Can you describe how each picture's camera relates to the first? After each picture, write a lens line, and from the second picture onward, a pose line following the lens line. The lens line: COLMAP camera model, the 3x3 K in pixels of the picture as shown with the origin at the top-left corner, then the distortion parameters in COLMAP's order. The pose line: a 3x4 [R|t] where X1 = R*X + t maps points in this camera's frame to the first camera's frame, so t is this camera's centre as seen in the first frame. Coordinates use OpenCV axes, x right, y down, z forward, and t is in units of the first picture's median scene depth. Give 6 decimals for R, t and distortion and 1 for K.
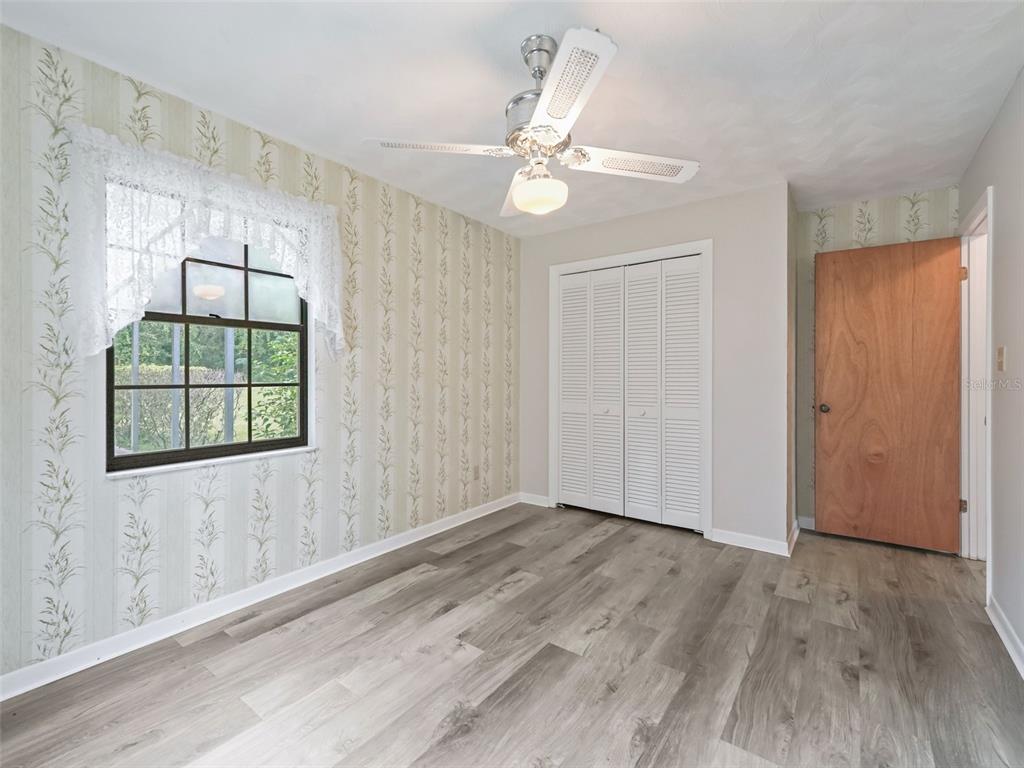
lens RADIAL K [[459.7, 0, 510.0], [0, 459.7, 380.0], [0, 0, 1]] dist [0.013945, -0.000266]
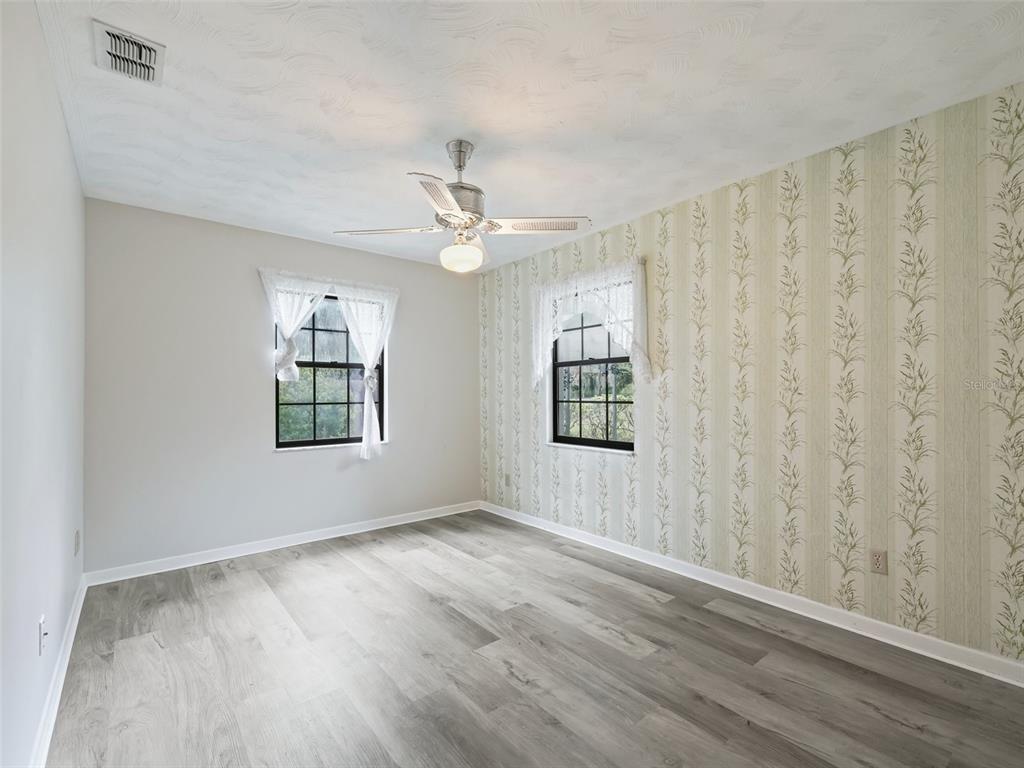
lens RADIAL K [[459.7, 0, 510.0], [0, 459.7, 380.0], [0, 0, 1]] dist [0.013945, -0.000266]
pose [[-0.240987, -0.034355, -0.969920, 0.891872], [-0.010201, 0.999408, -0.032865, -0.007212], [0.970475, 0.001974, -0.241195, 0.985267]]
